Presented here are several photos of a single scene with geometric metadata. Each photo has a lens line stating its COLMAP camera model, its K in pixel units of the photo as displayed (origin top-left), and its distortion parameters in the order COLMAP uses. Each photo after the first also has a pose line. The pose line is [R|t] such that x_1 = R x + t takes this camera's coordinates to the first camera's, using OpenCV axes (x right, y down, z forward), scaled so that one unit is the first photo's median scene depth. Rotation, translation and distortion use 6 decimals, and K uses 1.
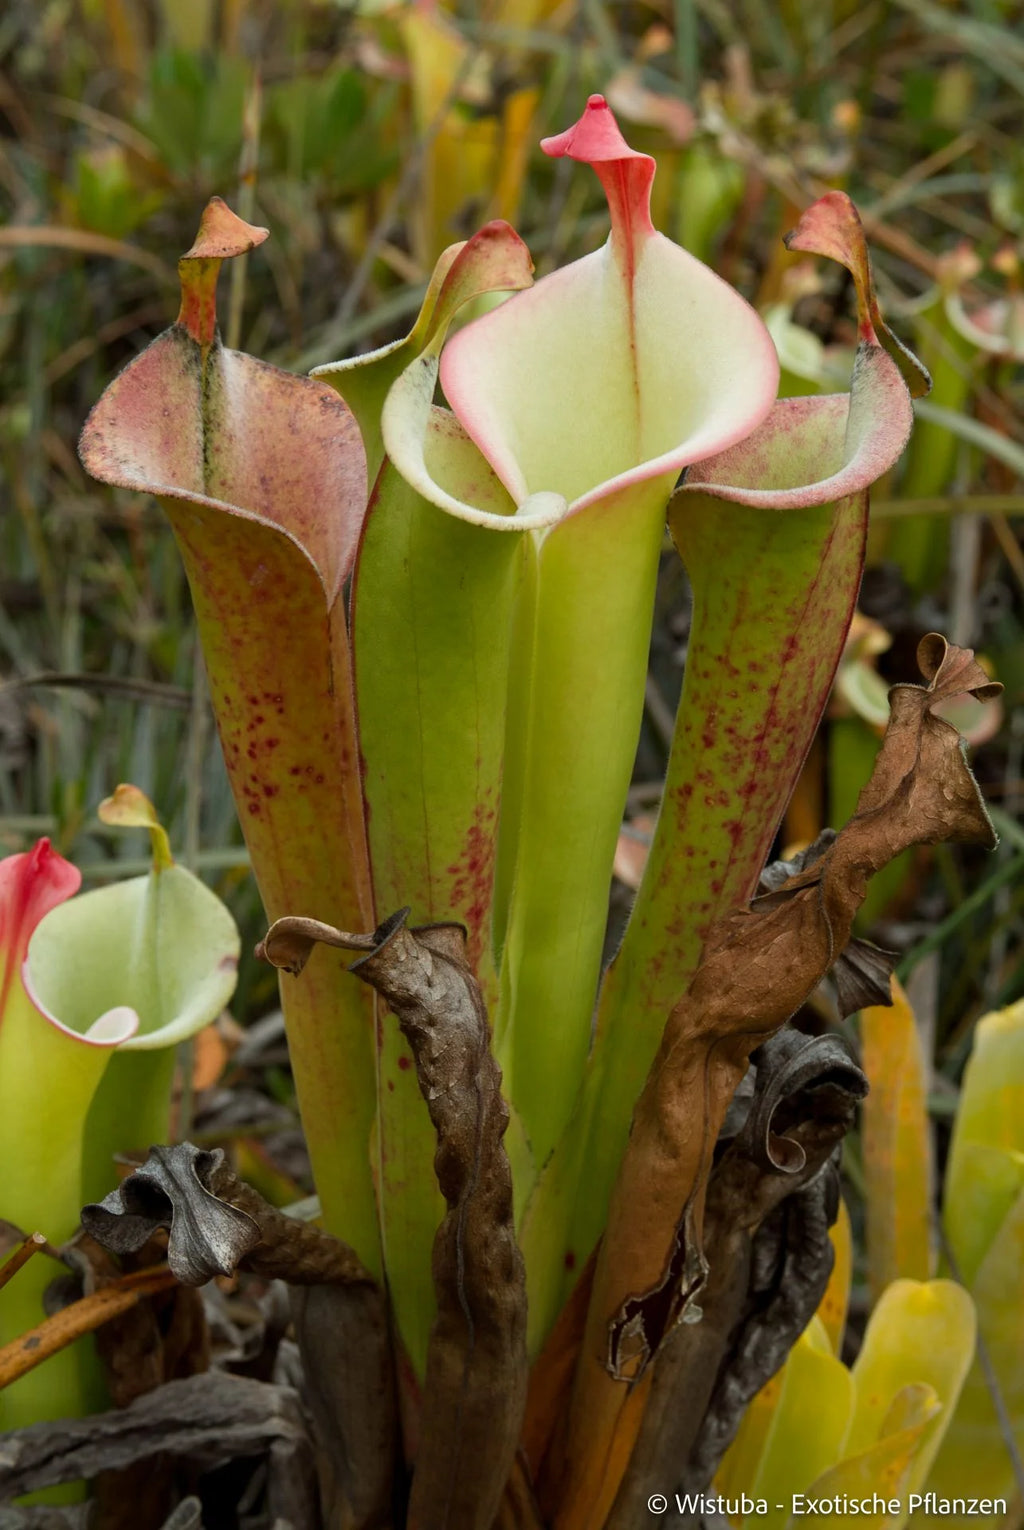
lens RADIAL K [[2883.0, 0, 512.0], [0, 2883.0, 765.0], [0, 0, 1]] dist [-0.041410, 0.266092]
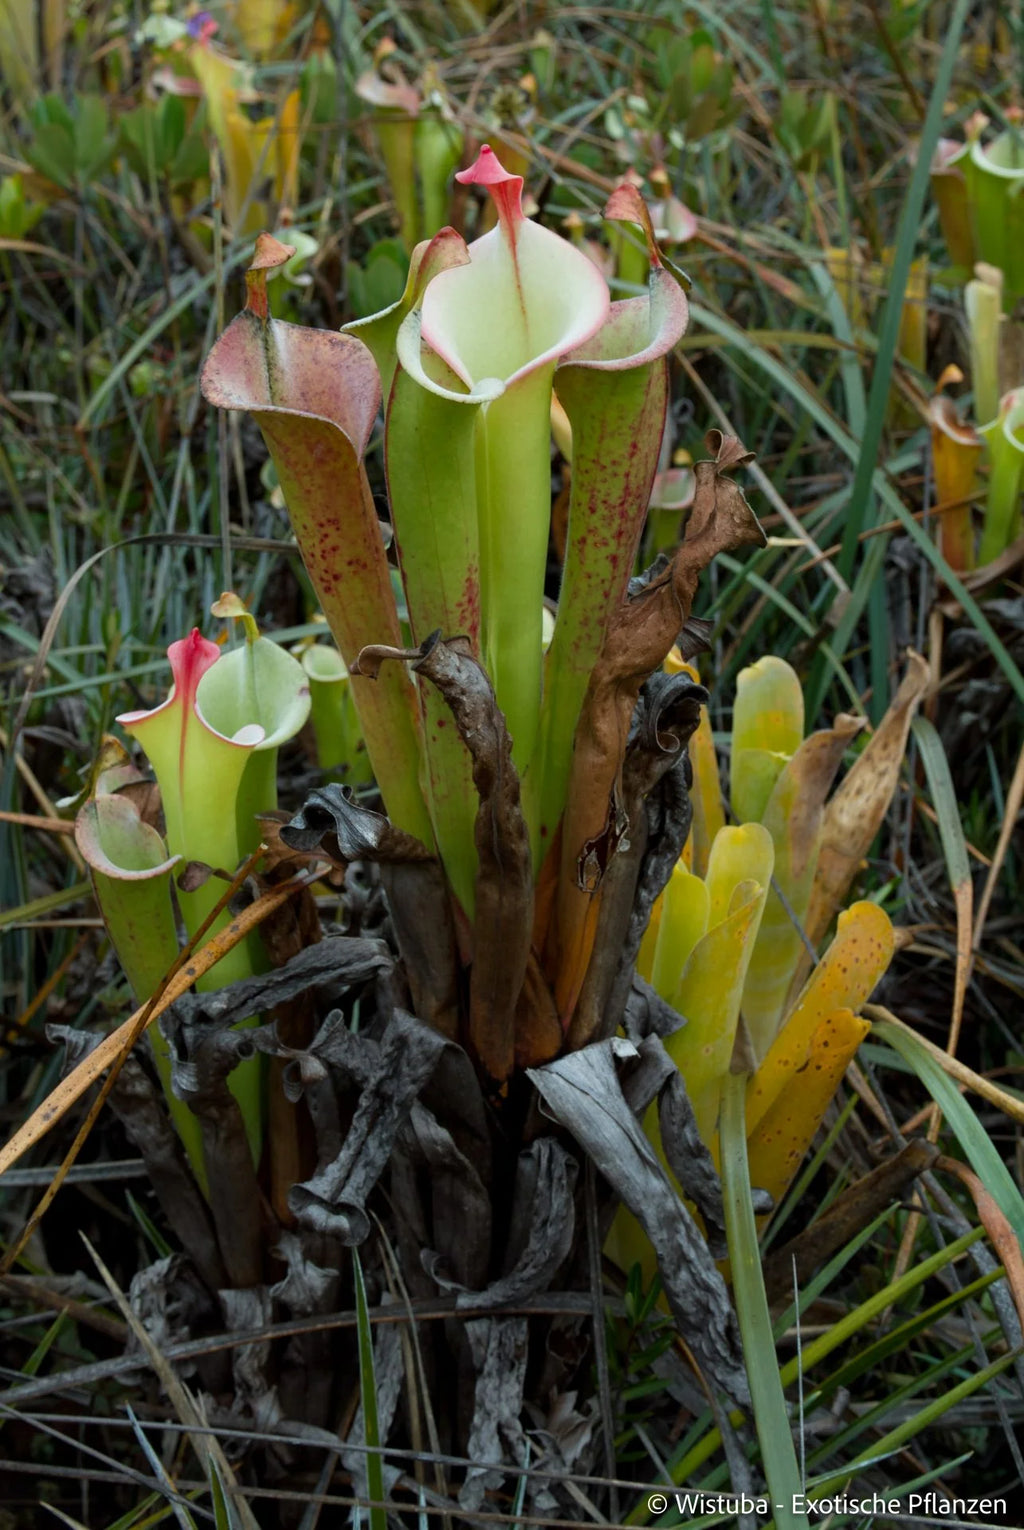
lens RADIAL K [[2178.6, 0, 512.0], [0, 2178.6, 765.0], [0, 0, 1]] dist [-0.111444, 0.043618]
pose [[0.985024, -0.151329, 0.082626, -0.107163], [0.143418, 0.985138, 0.094519, 0.011900], [-0.095701, -0.081254, 0.992088, -0.286897]]
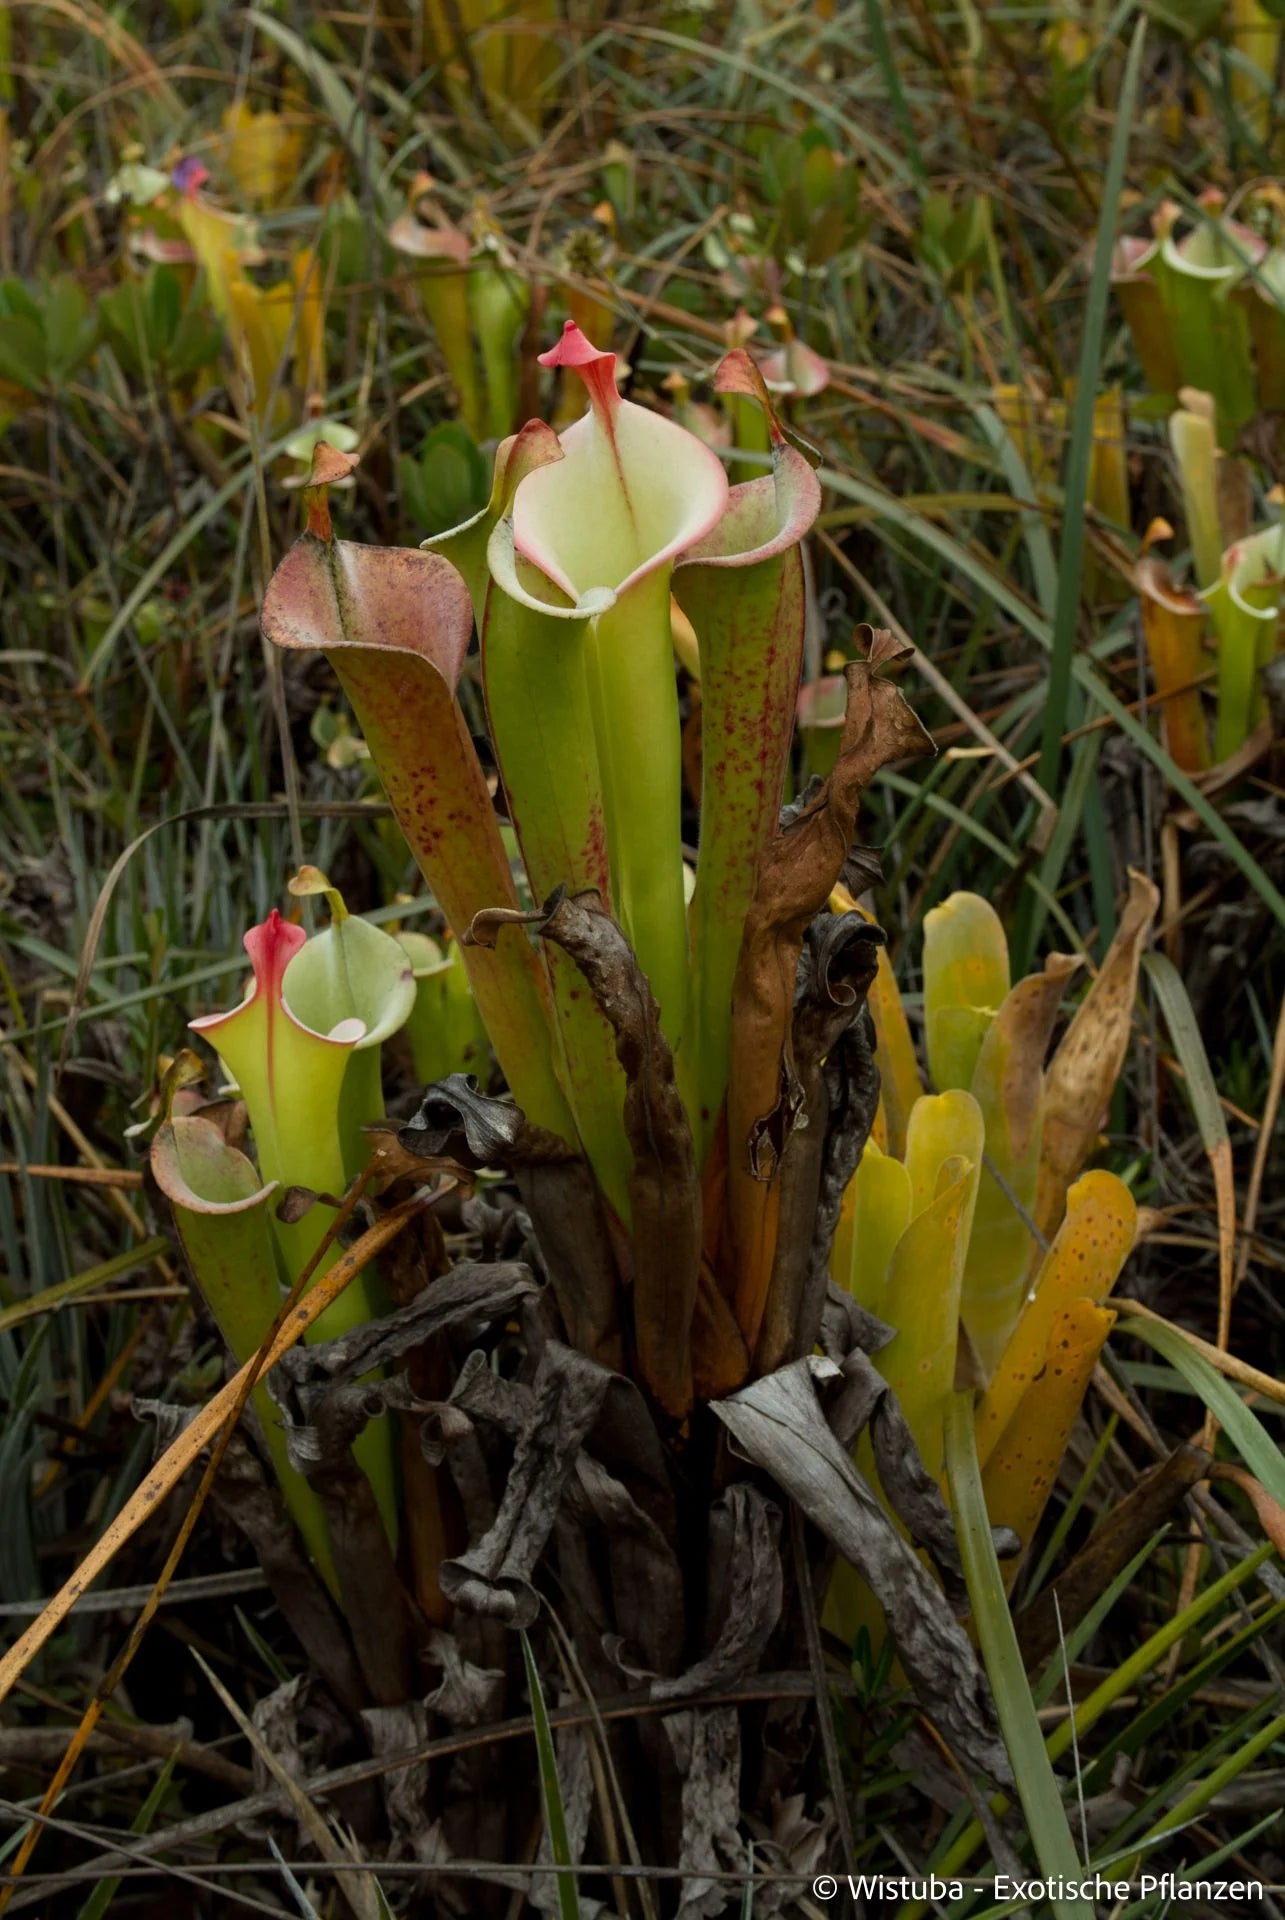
lens RADIAL K [[2865.6, 0, 642.5], [0, 2865.6, 960.0], [0, 0, 1]] dist [-0.116275, 0.039175]
pose [[0.968656, -0.232105, 0.088507, -0.128567], [0.228258, 0.972238, 0.051496, 0.020124], [-0.098002, -0.029680, 0.994744, -0.439695]]
